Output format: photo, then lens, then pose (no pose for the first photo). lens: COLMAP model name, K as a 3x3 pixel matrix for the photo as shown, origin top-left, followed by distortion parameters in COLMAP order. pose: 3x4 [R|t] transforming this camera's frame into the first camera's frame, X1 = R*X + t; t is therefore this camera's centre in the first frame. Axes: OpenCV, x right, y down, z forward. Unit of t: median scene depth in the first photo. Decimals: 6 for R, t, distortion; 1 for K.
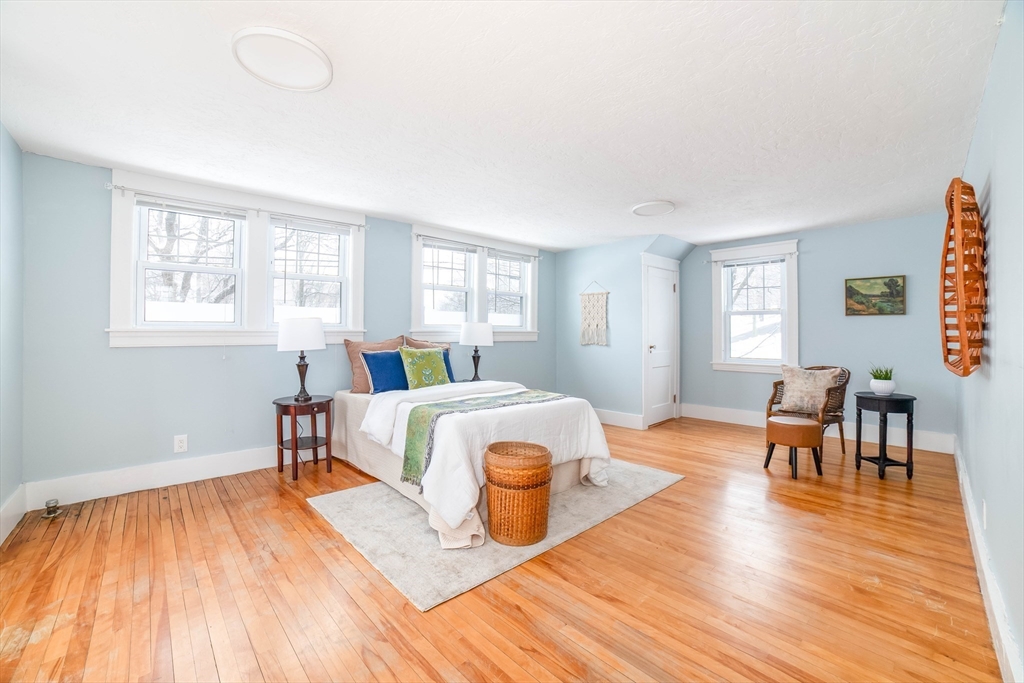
lens RADIAL K [[420.0, 0, 506.6], [0, 420.0, 331.1], [0, 0, 1]] dist [-0.106280, 0.033394]
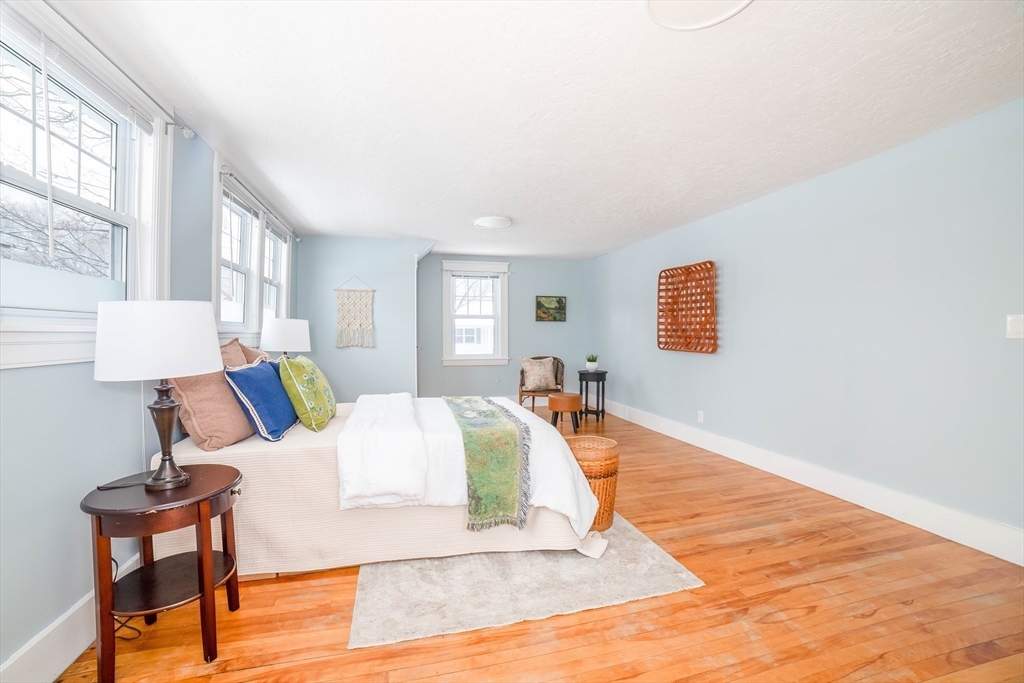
lens RADIAL K [[420.0, 0, 506.6], [0, 420.0, 331.1], [0, 0, 1]] dist [-0.106280, 0.033394]
pose [[0.473954, 0.001746, 0.880548, -0.587099], [-0.002180, 0.999997, -0.000809, -0.001102], [-0.880547, -0.001537, 0.473956, 0.392249]]
